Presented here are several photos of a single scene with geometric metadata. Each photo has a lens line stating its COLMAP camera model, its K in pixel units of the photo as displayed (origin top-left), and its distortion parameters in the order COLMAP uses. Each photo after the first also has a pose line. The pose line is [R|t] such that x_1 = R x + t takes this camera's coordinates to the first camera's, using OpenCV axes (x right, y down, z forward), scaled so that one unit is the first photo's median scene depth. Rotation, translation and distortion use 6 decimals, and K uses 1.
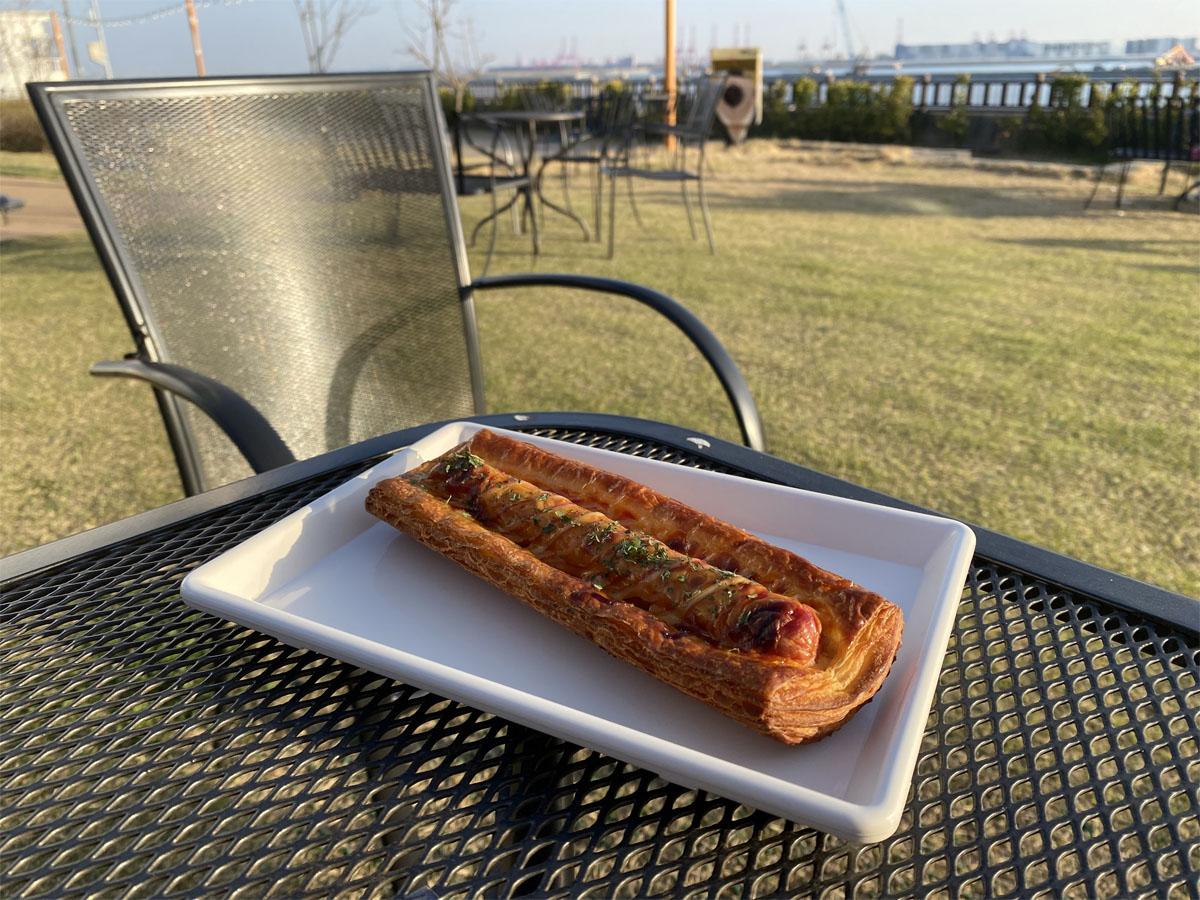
lens RADIAL K [[938.4, 0, 604.7], [0, 938.4, 445.9], [0, 0, 1]] dist [-0.004931, 0.007189]
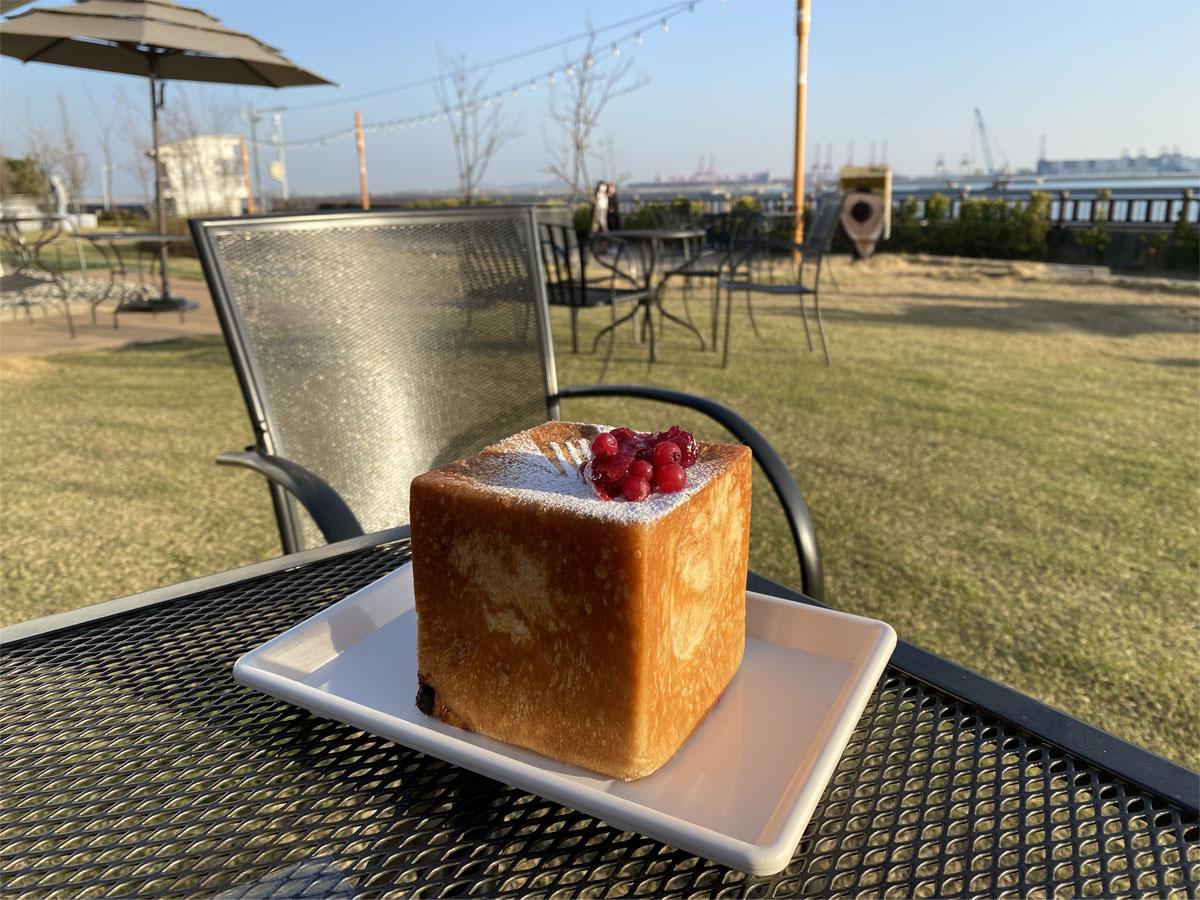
lens RADIAL K [[938.4, 0, 604.7], [0, 938.4, 445.9], [0, 0, 1]] dist [-0.004931, 0.007189]
pose [[0.990221, 0.036211, -0.134723, 0.018768], [-0.050773, 0.993040, -0.106271, 0.000260], [0.129937, 0.112072, 0.985168, -0.018043]]
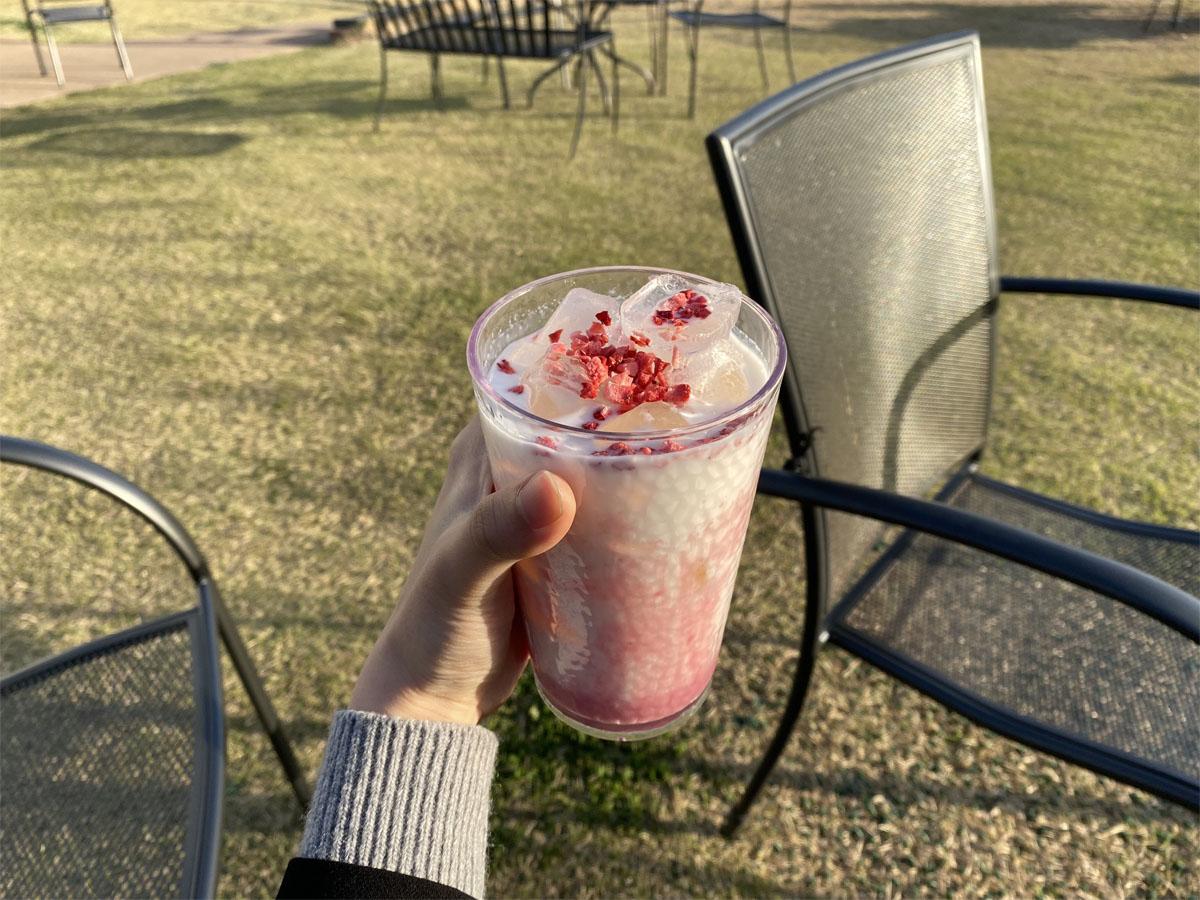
lens RADIAL K [[938.4, 0, 604.7], [0, 938.4, 445.9], [0, 0, 1]] dist [-0.004931, 0.007189]
pose [[0.995932, -0.062428, 0.064975, -0.175357], [0.049203, 0.980886, 0.188258, -0.068119], [-0.075486, -0.184295, 0.979968, 0.048299]]
